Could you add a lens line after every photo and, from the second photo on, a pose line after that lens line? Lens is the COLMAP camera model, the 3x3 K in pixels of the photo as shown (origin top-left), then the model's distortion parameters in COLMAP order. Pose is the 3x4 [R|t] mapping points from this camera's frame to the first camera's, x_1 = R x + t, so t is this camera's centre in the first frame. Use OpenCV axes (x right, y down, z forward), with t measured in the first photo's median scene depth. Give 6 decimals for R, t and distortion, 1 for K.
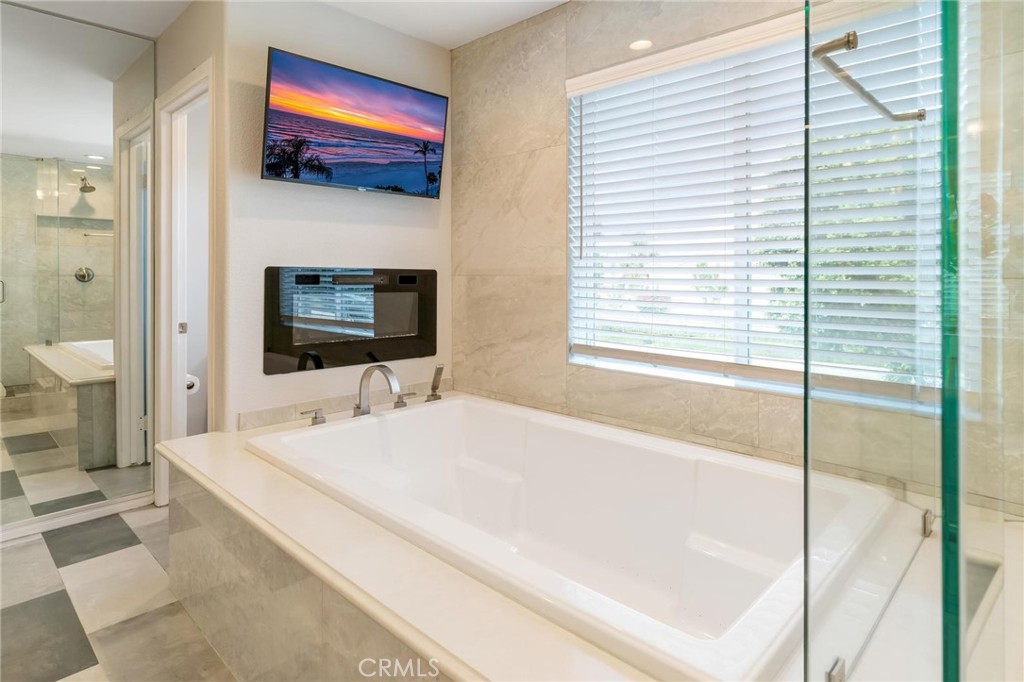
lens RADIAL K [[567.9, 0, 513.1], [0, 567.9, 269.3], [0, 0, 1]] dist [0.000897, 0.001801]
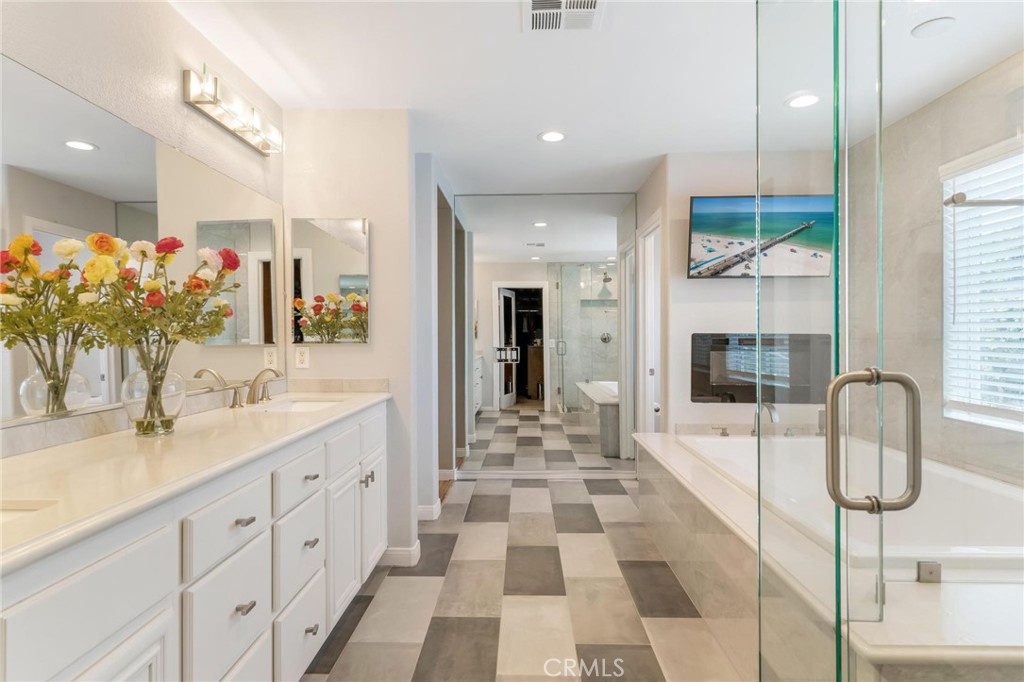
lens RADIAL K [[555.5, 0, 512.0], [0, 555.5, 341.0], [0, 0, 1]] dist [0.000122, 0.000145]
pose [[0.680085, 0.004000, -0.733123, 0.290696], [0.008234, 0.999880, 0.013094, -0.006289], [0.733087, -0.014942, 0.679971, -0.338343]]
